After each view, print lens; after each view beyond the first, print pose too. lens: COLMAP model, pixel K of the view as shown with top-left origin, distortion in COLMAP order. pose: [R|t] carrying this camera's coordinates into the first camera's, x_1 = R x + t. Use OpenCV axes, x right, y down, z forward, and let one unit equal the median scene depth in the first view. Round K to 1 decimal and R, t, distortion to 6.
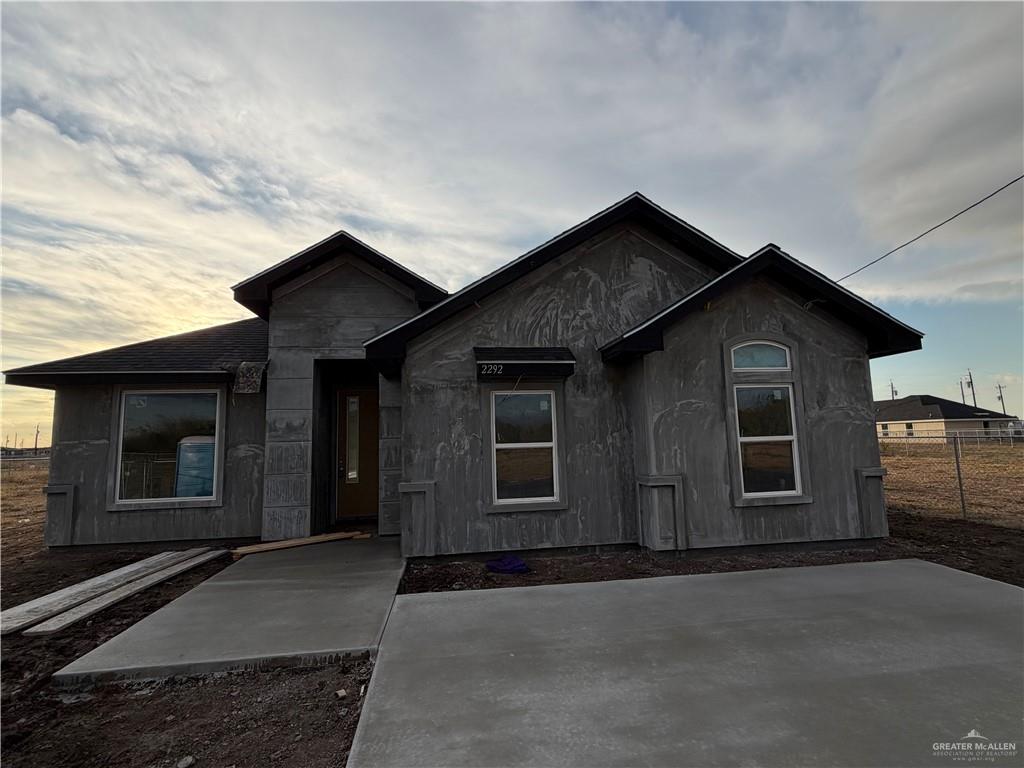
lens RADIAL K [[488.9, 0, 512.0], [0, 488.9, 384.0], [0, 0, 1]] dist [-0.000715, 0.000015]
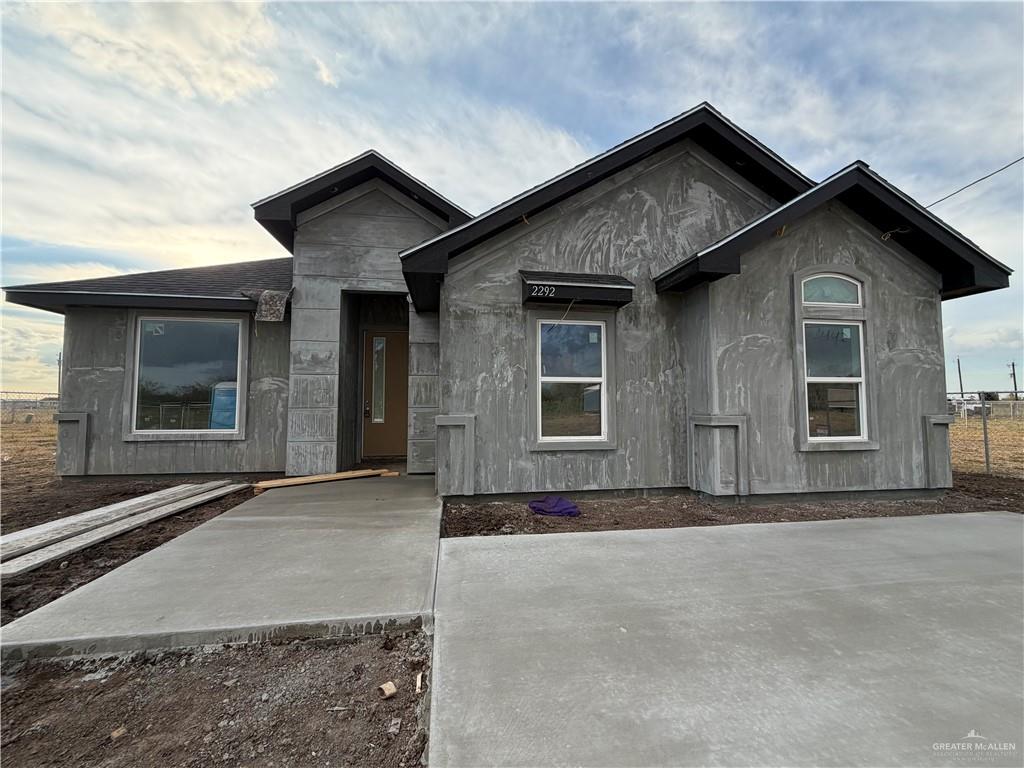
lens RADIAL K [[408.5, 0, 508.9], [0, 408.5, 383.1], [0, 0, 1]] dist [-0.000911, -0.000353]
pose [[0.999490, 0.028963, 0.013462, -0.102510], [-0.029726, 0.997734, 0.060354, 0.088785], [-0.011684, -0.060723, 0.998086, 0.233938]]
